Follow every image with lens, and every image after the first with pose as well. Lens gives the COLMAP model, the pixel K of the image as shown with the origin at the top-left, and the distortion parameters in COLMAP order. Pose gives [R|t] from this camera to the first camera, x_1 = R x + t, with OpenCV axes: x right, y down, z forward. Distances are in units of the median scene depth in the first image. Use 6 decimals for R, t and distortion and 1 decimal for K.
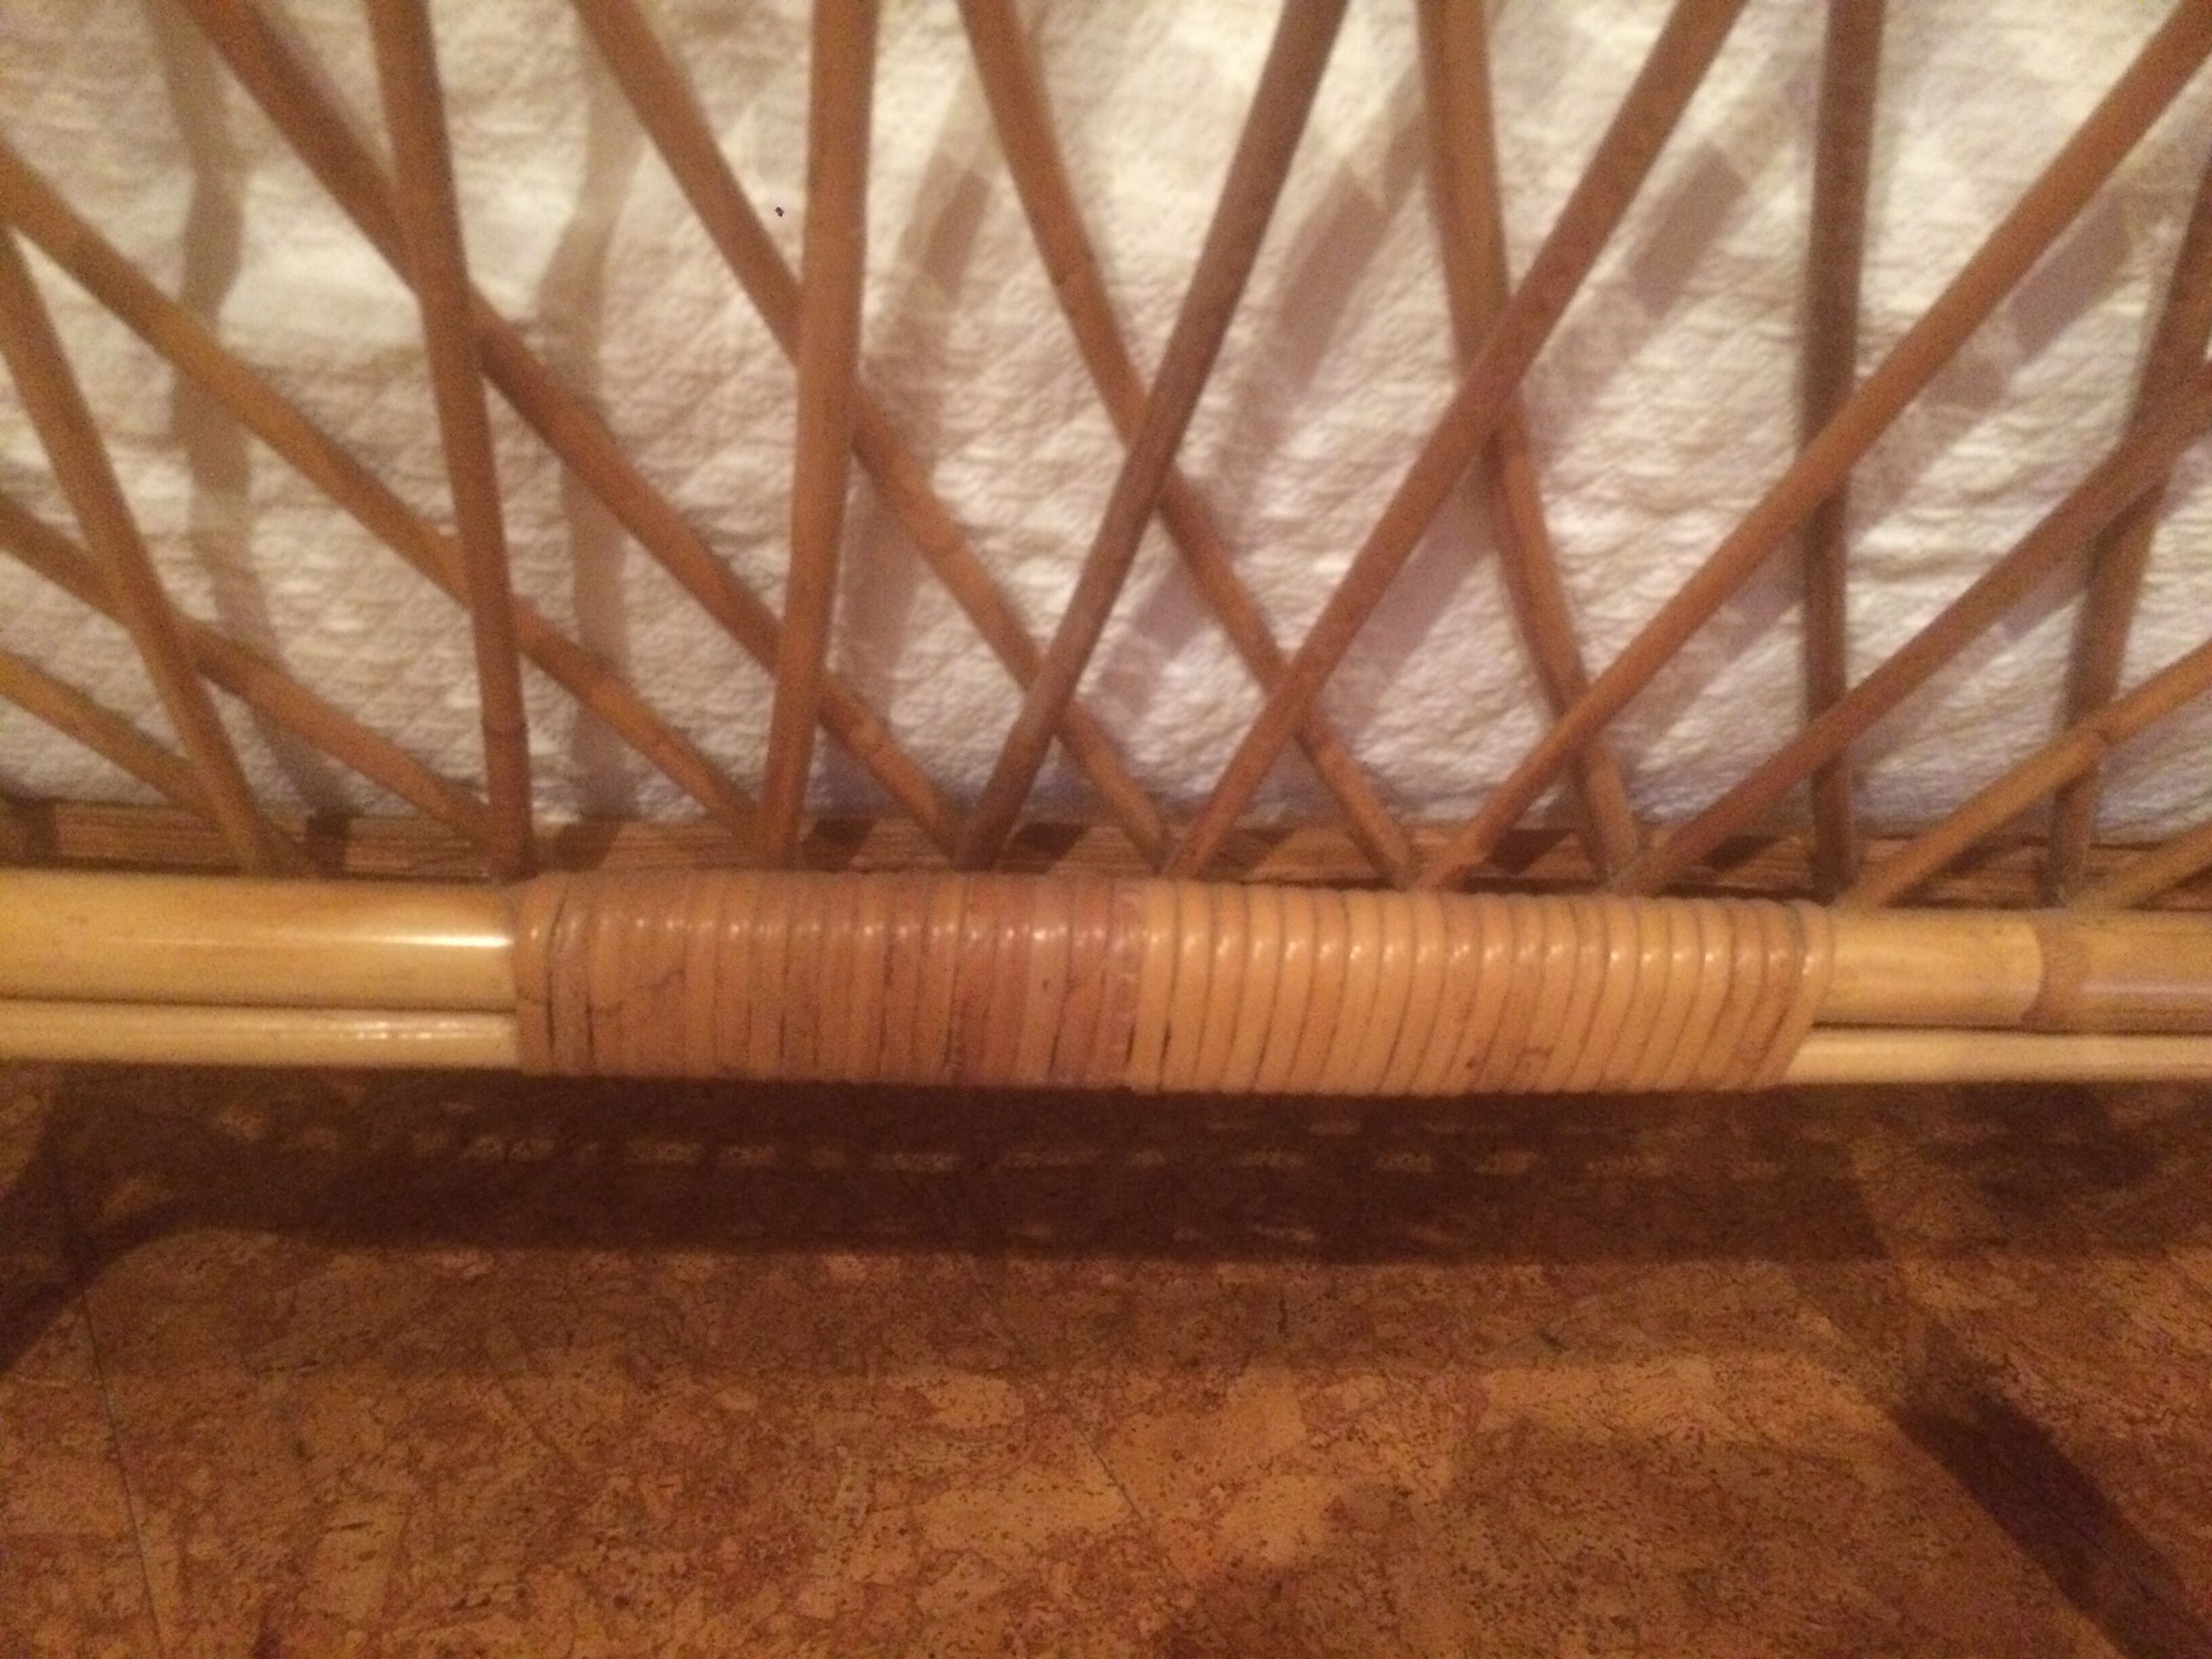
lens RADIAL K [[1876.3, 0, 1105.1], [0, 1876.3, 816.0], [0, 0, 1]] dist [0.045571, -0.045817]
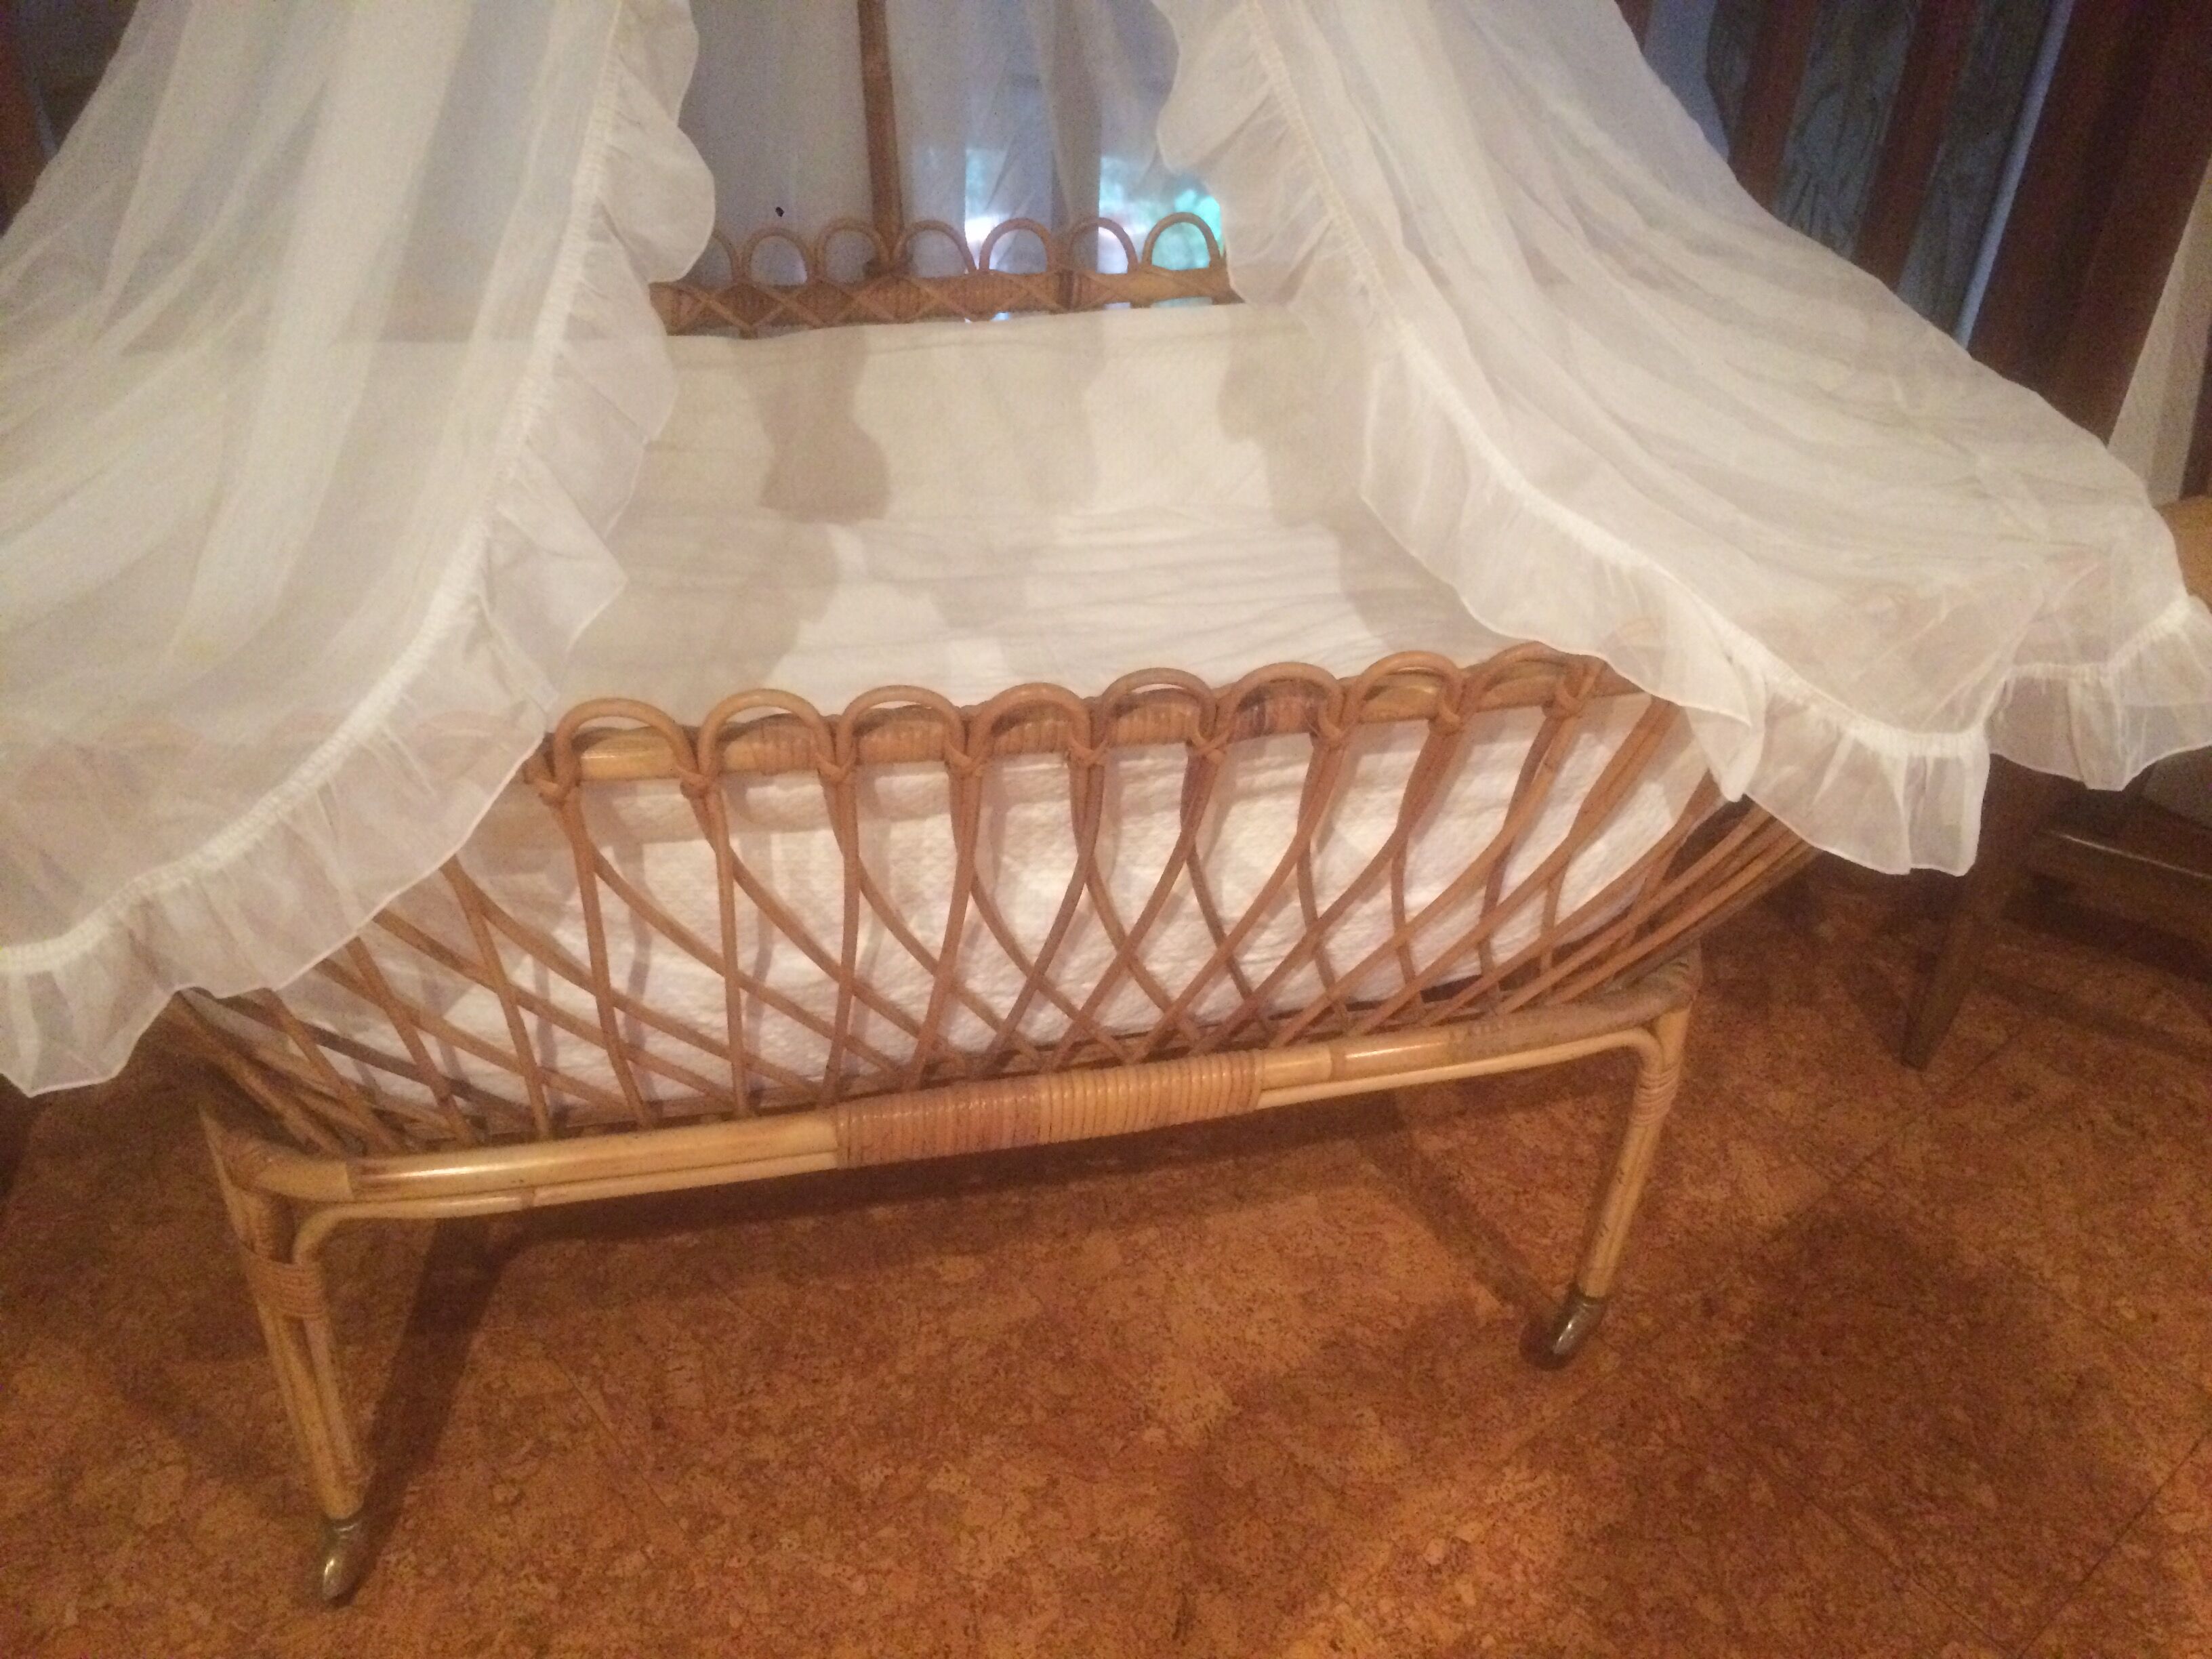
lens RADIAL K [[1876.3, 0, 1111.3], [0, 1876.3, 837.4], [0, 0, 1]] dist [0.045571, -0.045817]
pose [[0.986114, -0.124266, 0.110169, -0.080659], [0.116290, 0.990295, 0.076112, -0.311205], [-0.118558, -0.062244, 0.990994, -1.091844]]
